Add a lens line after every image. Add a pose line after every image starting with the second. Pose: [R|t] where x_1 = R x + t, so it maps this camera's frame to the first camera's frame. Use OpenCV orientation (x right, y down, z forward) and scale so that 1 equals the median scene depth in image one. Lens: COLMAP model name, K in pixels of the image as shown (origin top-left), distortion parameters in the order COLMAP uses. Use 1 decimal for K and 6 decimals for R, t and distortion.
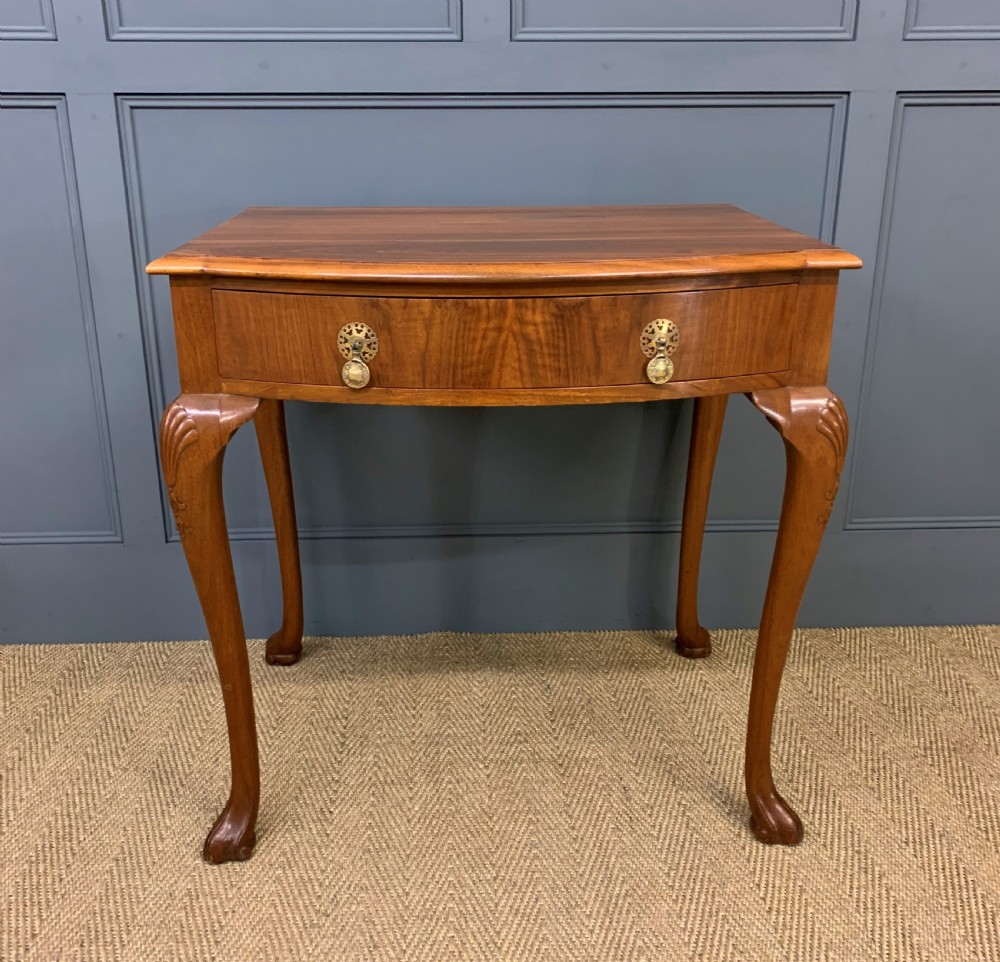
lens RADIAL K [[1031.4, 0, 496.3], [0, 1031.4, 470.6], [0, 0, 1]] dist [0.004401, 0.000000]
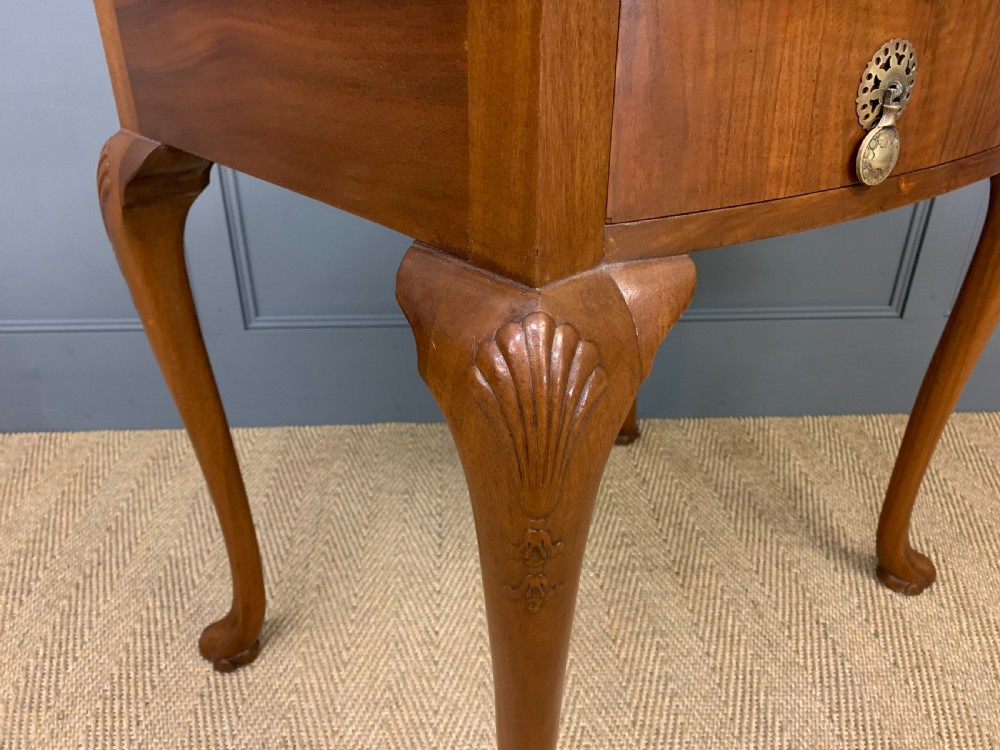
lens RADIAL K [[758.2, 0, 494.4], [0, 758.2, 379.5], [0, 0, 1]] dist [-0.011794, 0.024164]
pose [[0.999984, 0.001004, -0.005533, -0.102270], [-0.000123, 0.987623, 0.156848, 0.006210], [0.005622, -0.156845, 0.987607, 0.364210]]
